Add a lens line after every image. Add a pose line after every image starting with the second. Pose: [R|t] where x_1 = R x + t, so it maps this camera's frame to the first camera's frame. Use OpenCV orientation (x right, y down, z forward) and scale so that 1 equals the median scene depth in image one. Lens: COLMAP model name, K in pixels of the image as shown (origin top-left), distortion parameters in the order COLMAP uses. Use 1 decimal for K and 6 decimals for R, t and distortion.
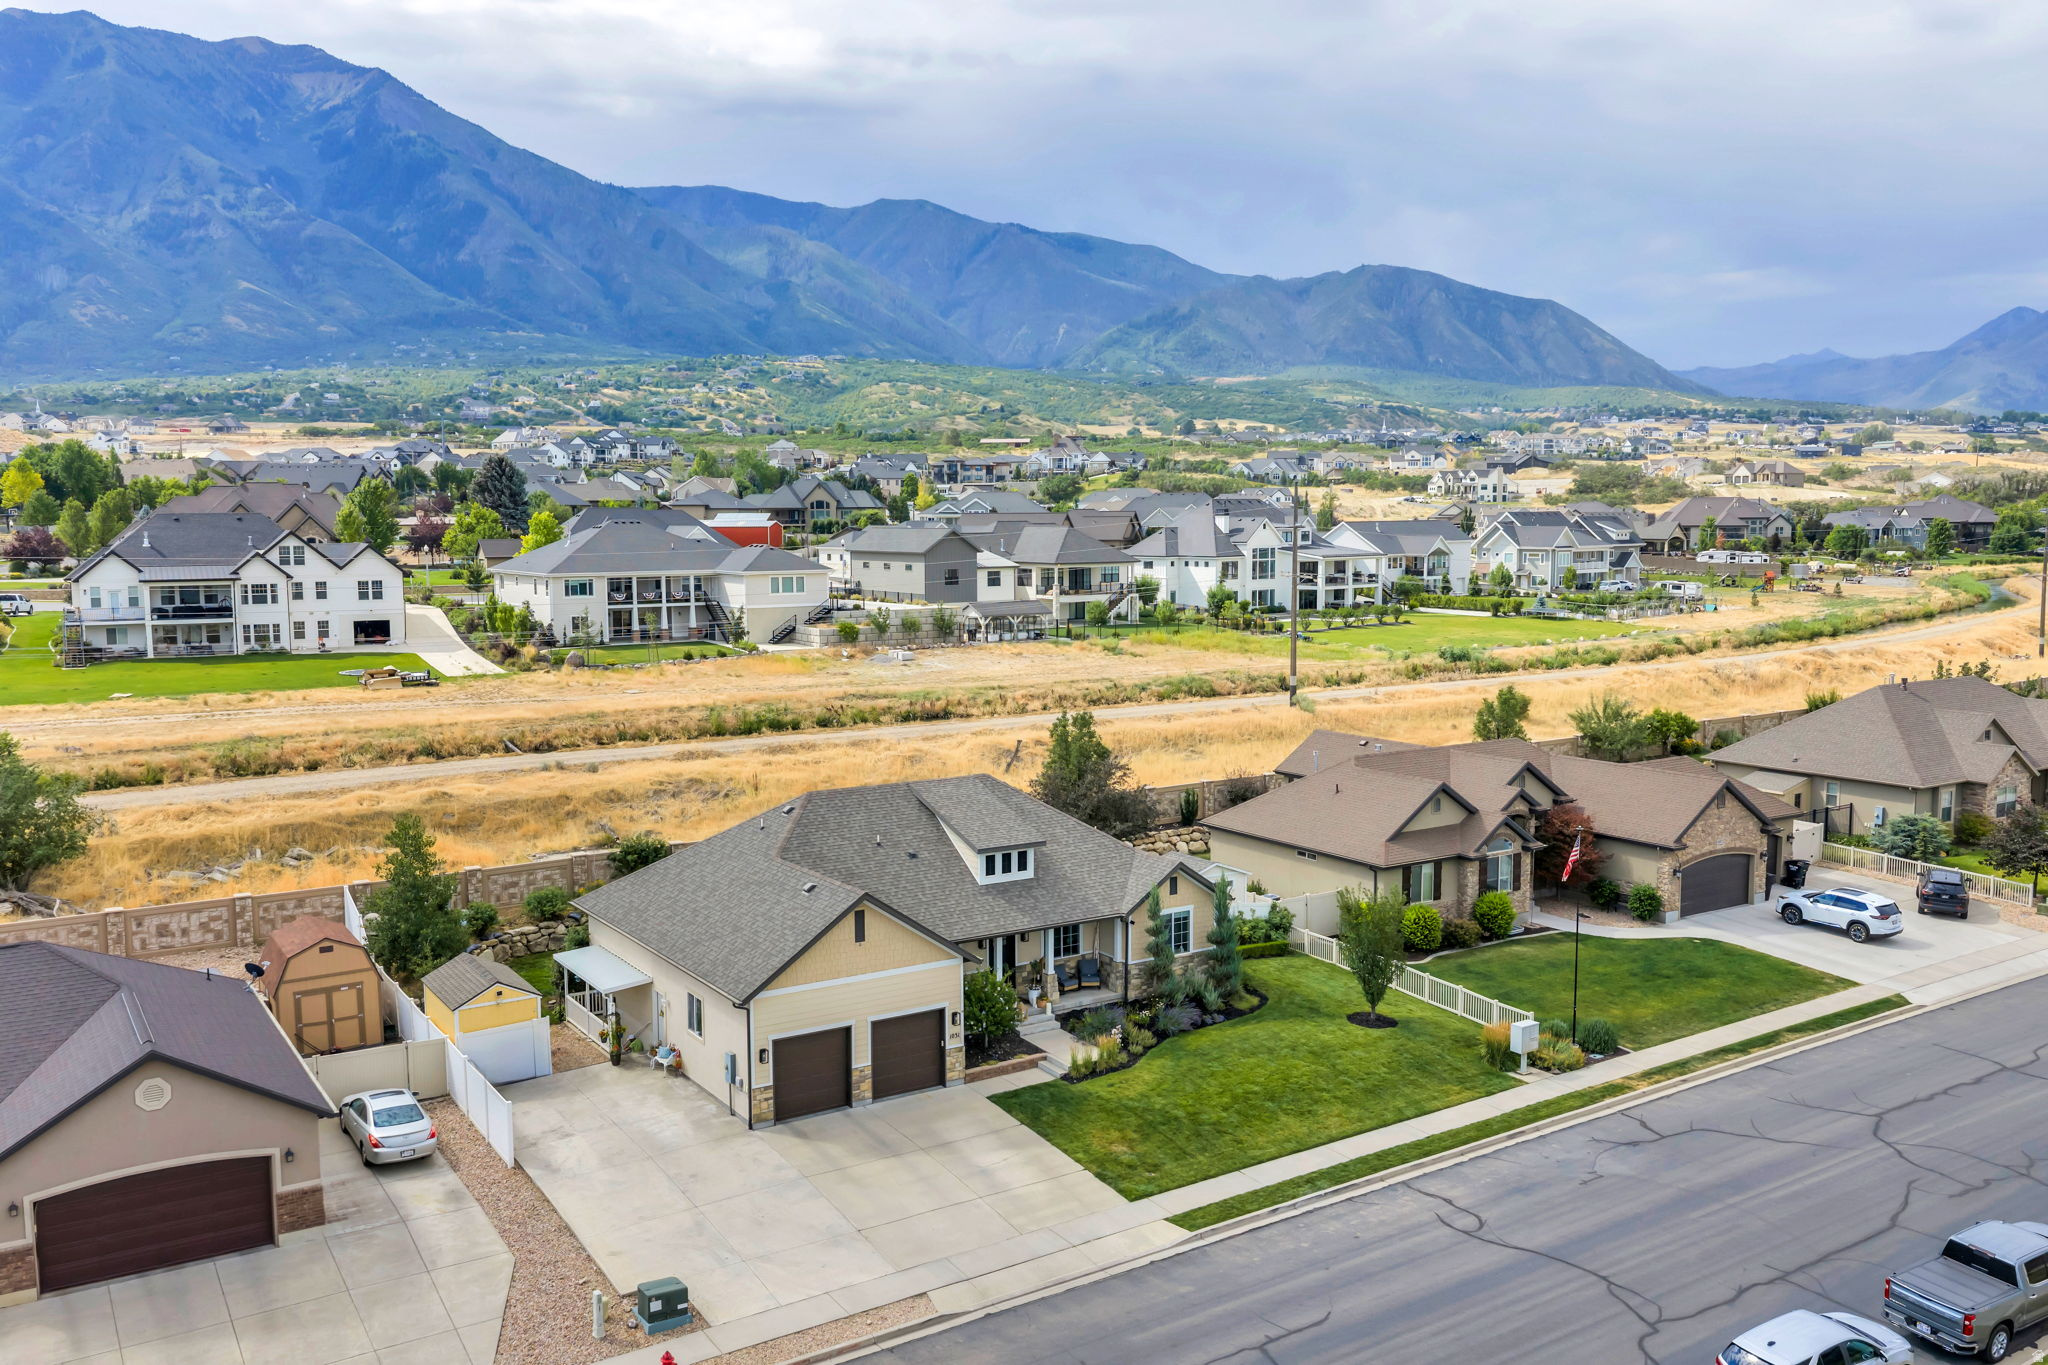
lens RADIAL K [[1683.9, 0, 1025.9], [0, 1683.9, 694.8], [0, 0, 1]] dist [0.018281, -0.034279]
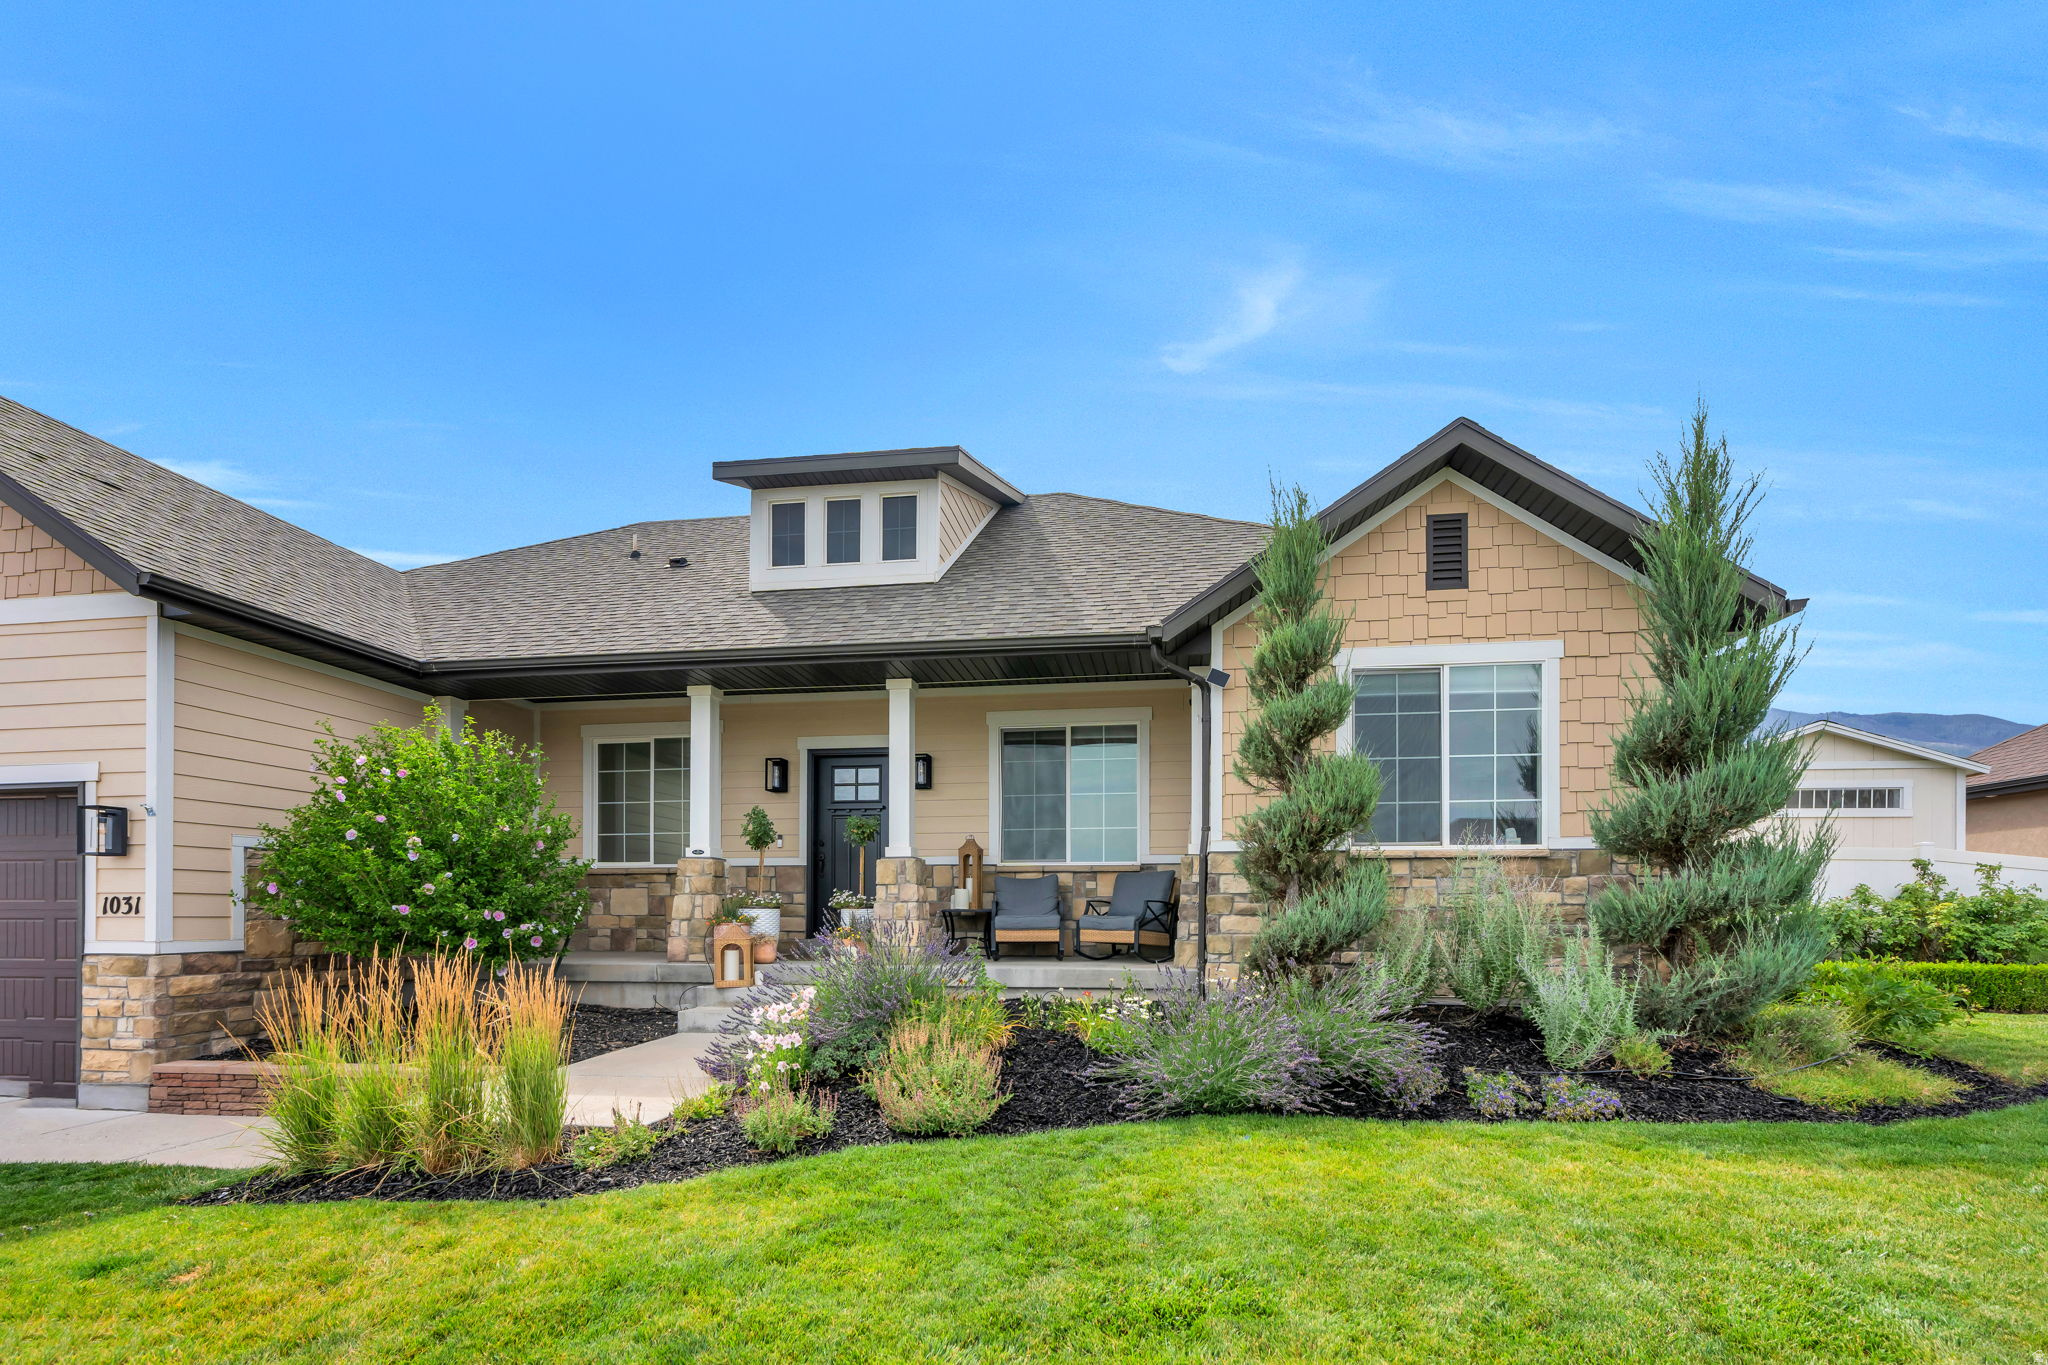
lens RADIAL K [[923.3, 0, 1034.4], [0, 923.3, 911.5], [0, 0, 1]] dist [-0.000473, 0.001443]
pose [[0.747210, 0.001012, -0.664587, 0.133484], [-0.077108, 0.993377, -0.085182, 0.182941], [0.660100, 0.114895, 0.742339, 0.882887]]
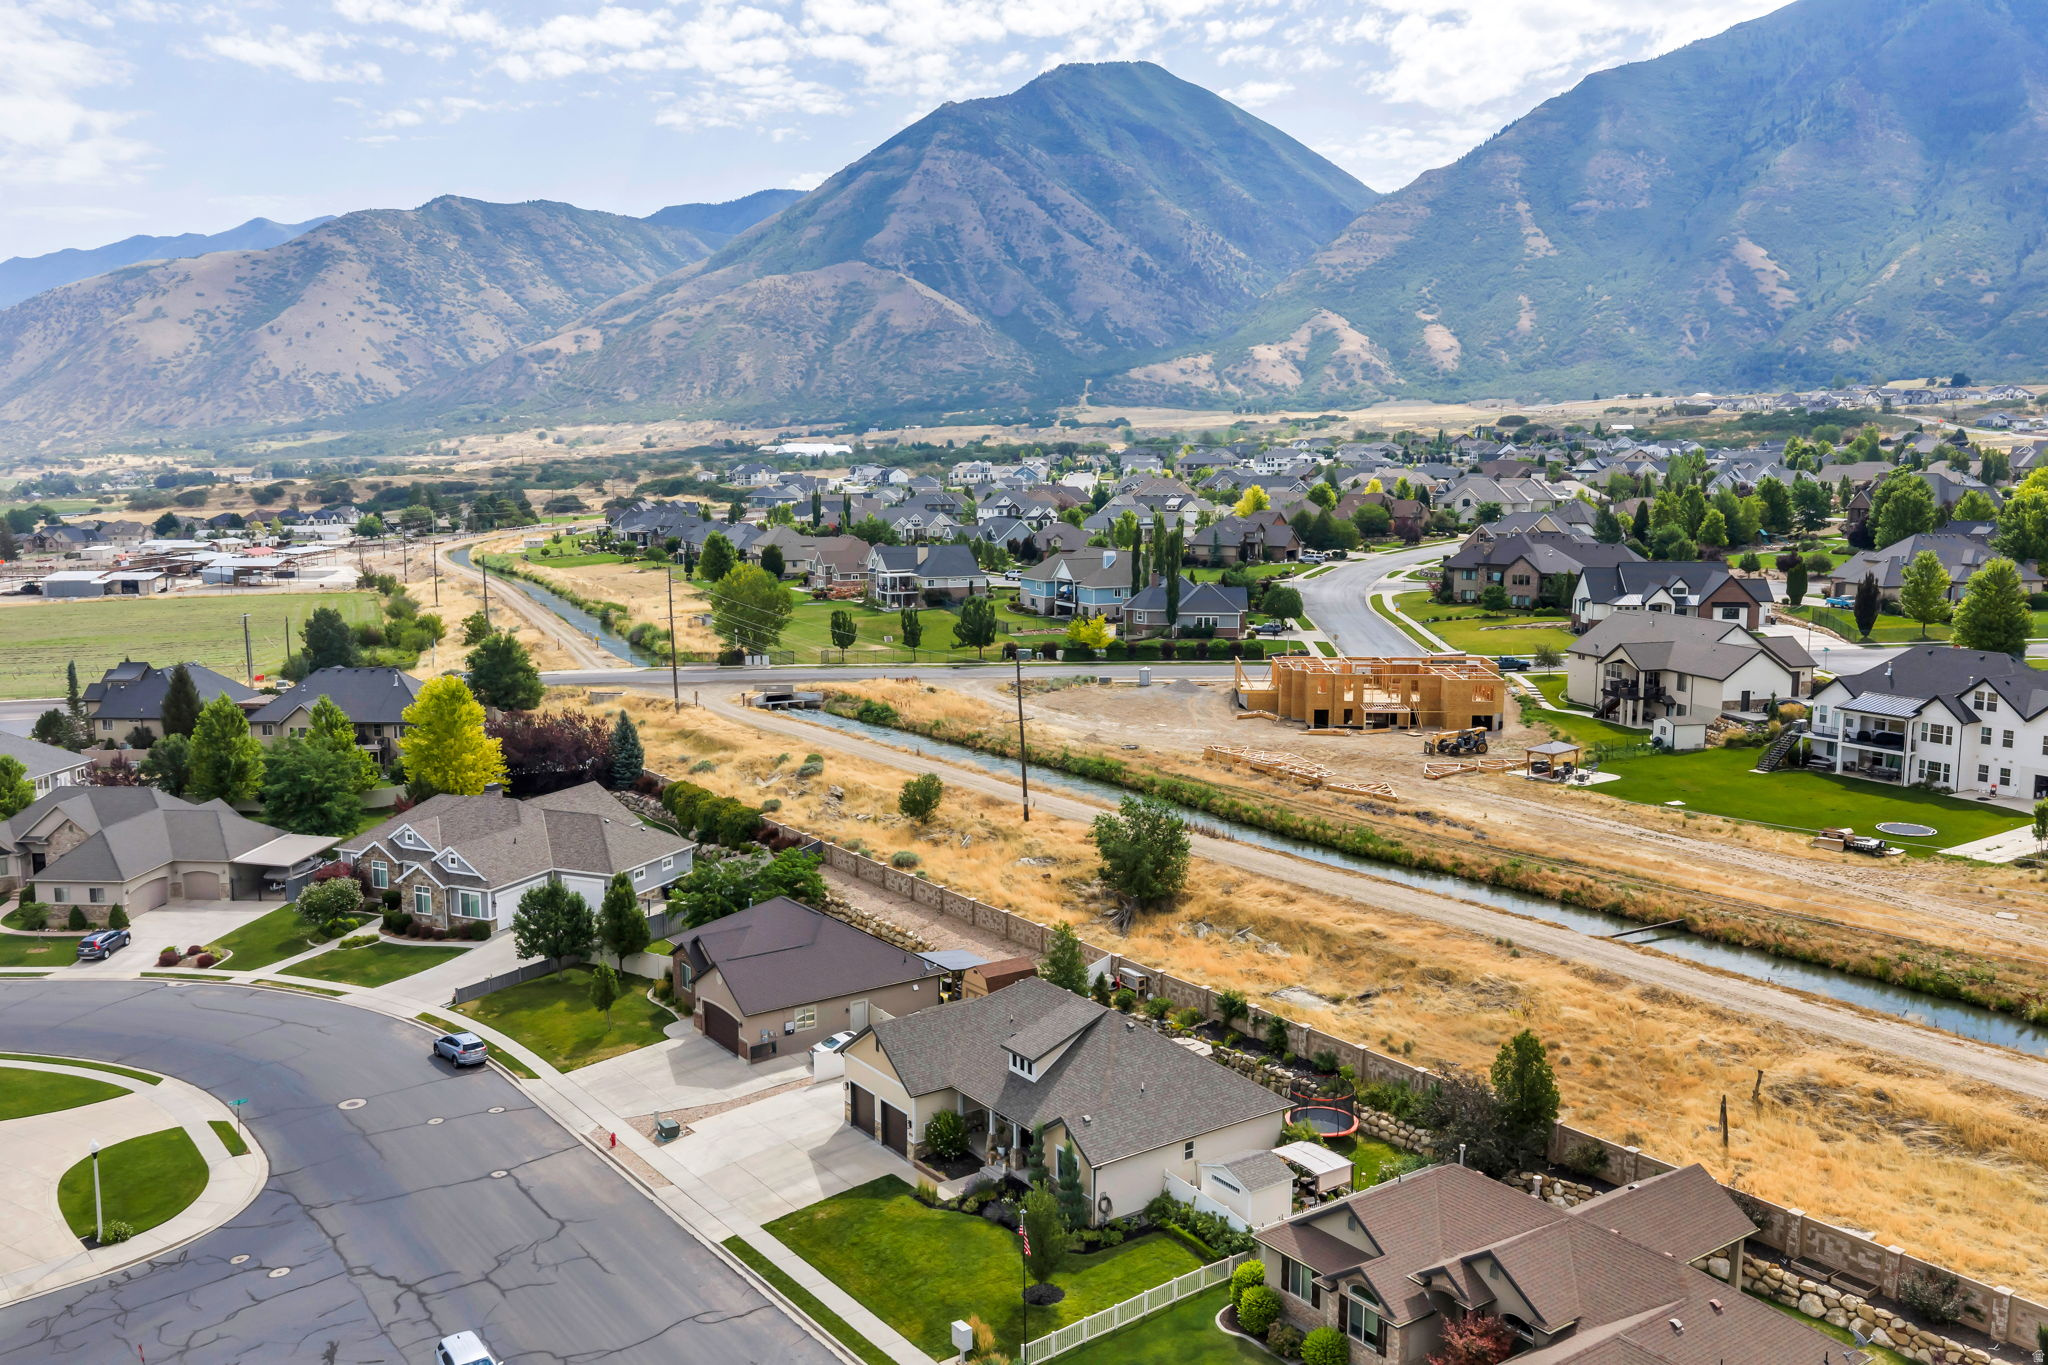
lens RADIAL K [[1683.9, 0, 1024.3], [0, 1683.9, 686.5], [0, 0, 1]] dist [0.018281, -0.034279]
pose [[0.053008, 0.144276, -0.988117, 1.369441], [-0.109430, 0.984388, 0.137861, -0.419609], [0.992580, 0.100822, 0.067968, 0.852779]]
